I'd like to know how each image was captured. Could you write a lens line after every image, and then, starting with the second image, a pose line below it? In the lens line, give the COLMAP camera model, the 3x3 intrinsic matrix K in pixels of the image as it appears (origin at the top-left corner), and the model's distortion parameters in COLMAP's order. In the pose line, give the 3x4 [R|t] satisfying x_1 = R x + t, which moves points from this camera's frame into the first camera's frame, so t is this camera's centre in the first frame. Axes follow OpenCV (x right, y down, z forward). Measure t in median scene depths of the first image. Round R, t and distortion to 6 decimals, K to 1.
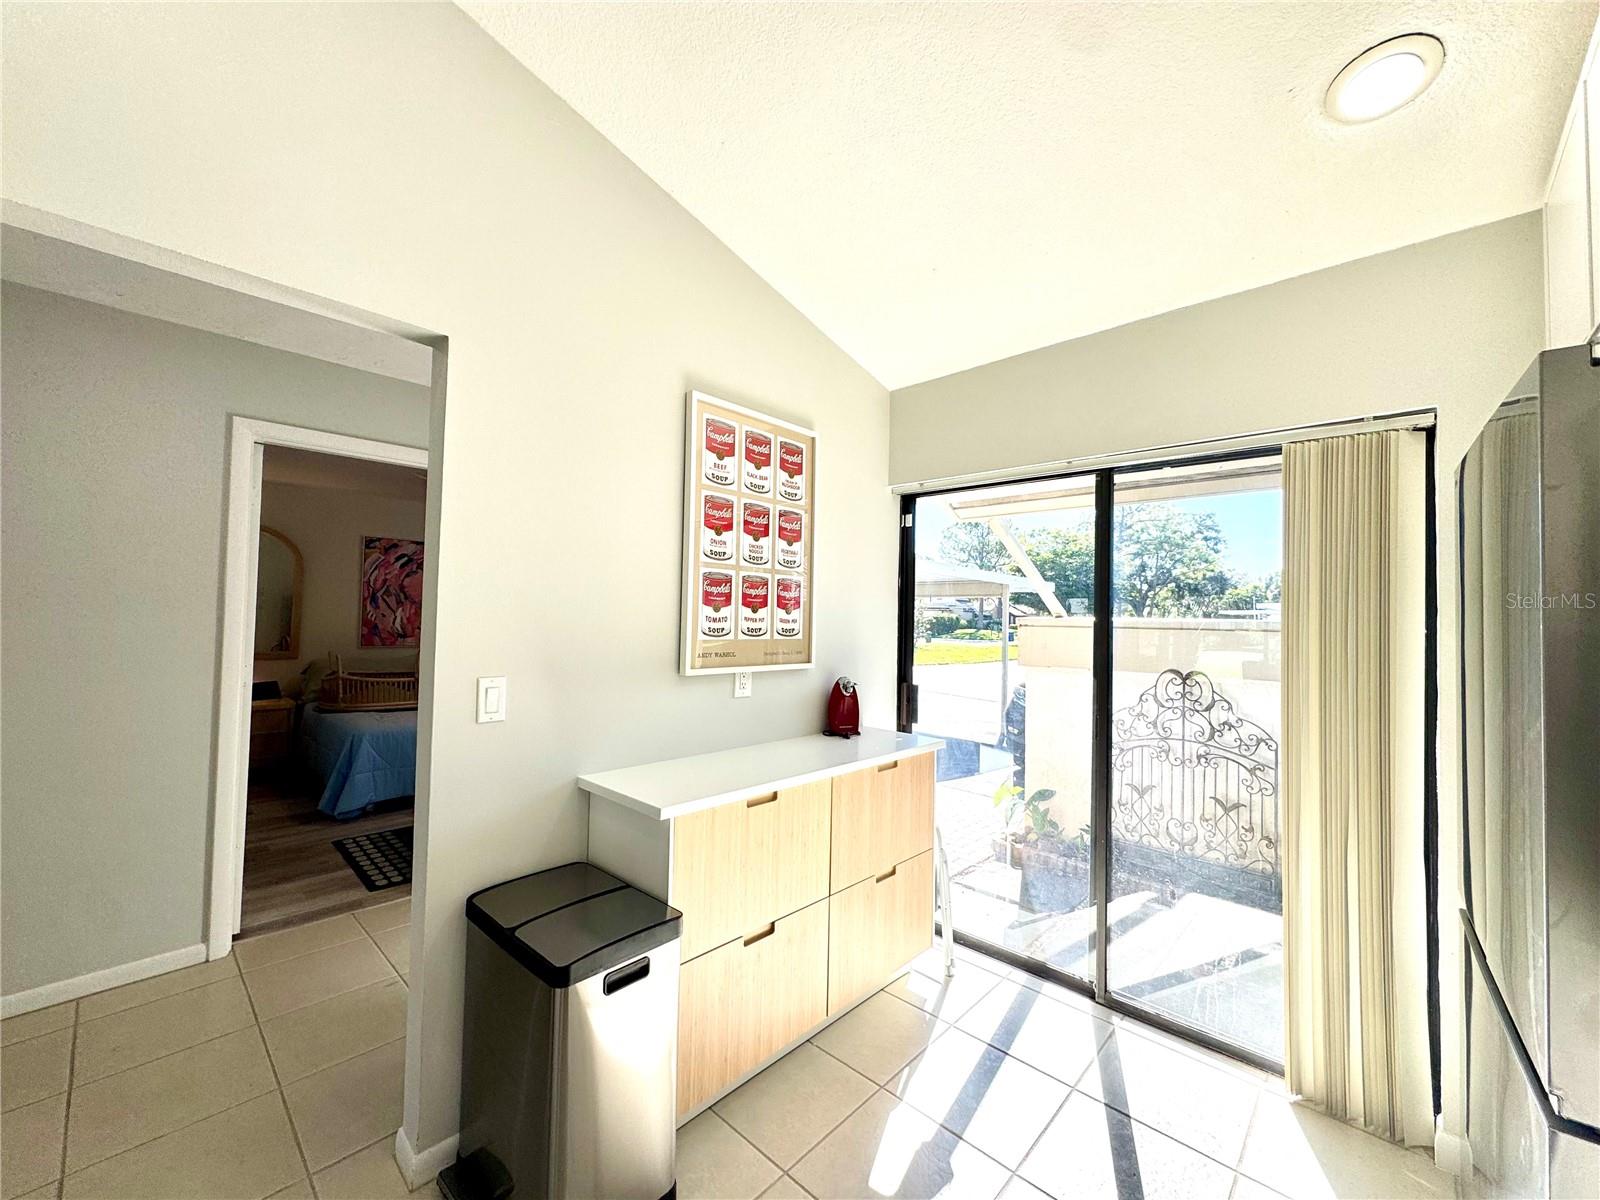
lens RADIAL K [[638.0, 0, 797.3], [0, 638.0, 600.1], [0, 0, 1]] dist [-0.004392, 0.000507]
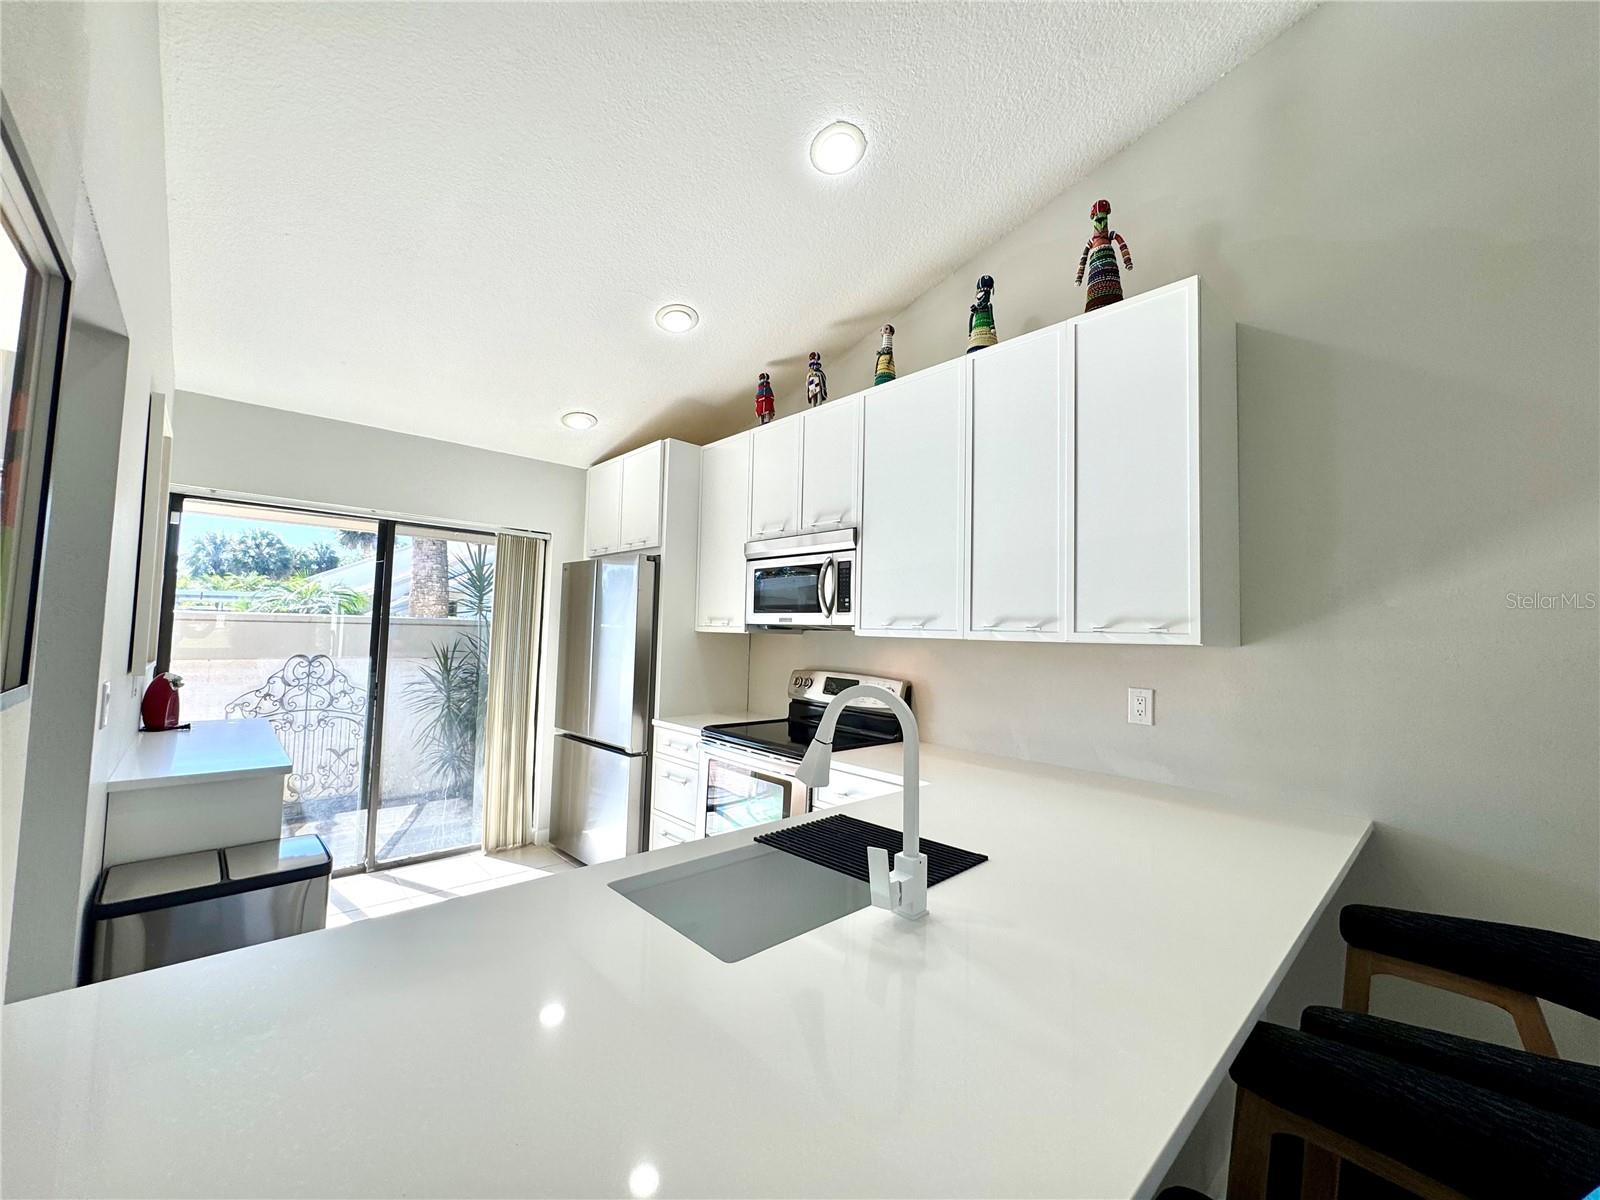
lens RADIAL K [[638.0, 0, 796.3], [0, 638.0, 594.8], [0, 0, 1]] dist [-0.004392, 0.000507]
pose [[0.072000, 0.037527, 0.996698, -0.606778], [-0.050454, 0.998150, -0.033936, -0.015337], [-0.996128, -0.047844, 0.073760, -0.053330]]
